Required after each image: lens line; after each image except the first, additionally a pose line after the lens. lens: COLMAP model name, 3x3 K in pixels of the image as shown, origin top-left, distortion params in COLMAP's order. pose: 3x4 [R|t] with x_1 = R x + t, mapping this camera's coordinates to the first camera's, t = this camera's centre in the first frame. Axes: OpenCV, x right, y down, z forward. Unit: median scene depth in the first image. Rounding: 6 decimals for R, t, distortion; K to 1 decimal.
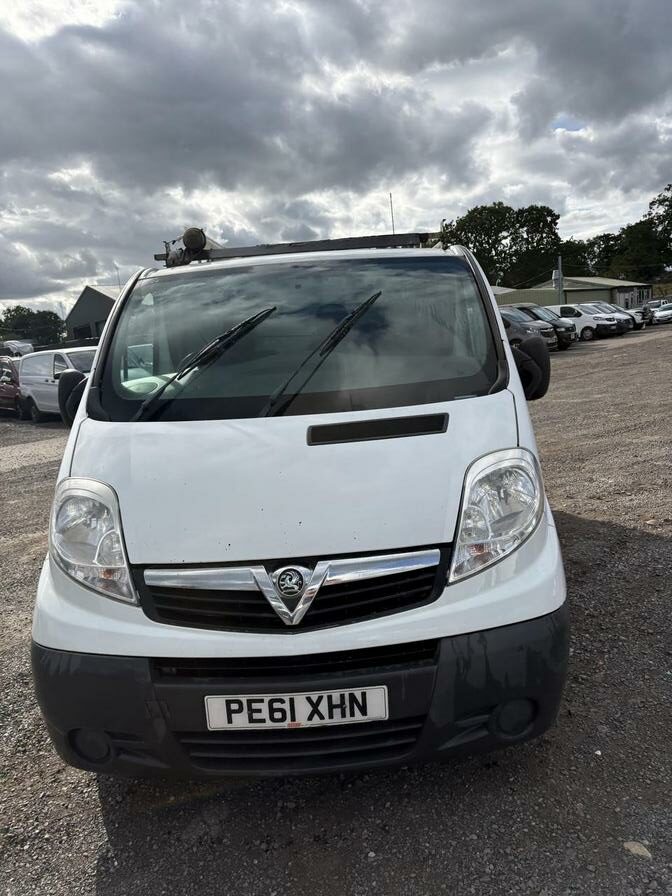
lens RADIAL K [[677.5, 0, 336.0], [0, 677.5, 448.0], [0, 0, 1]] dist [-0.006755, -0.008916]
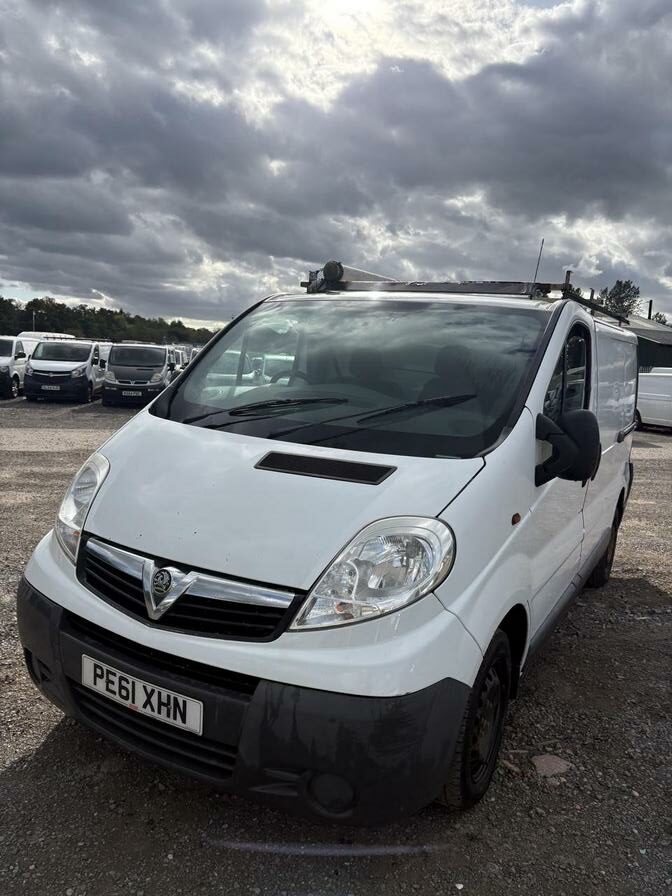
lens RADIAL K [[676.0, 0, 334.4], [0, 676.0, 428.3], [0, 0, 1]] dist [-0.011851, -0.009658]
pose [[0.860658, 0.180221, -0.476223, 0.632001], [-0.208857, 0.977918, -0.007376, -0.093520], [0.464378, 0.105810, 0.879294, 0.125132]]
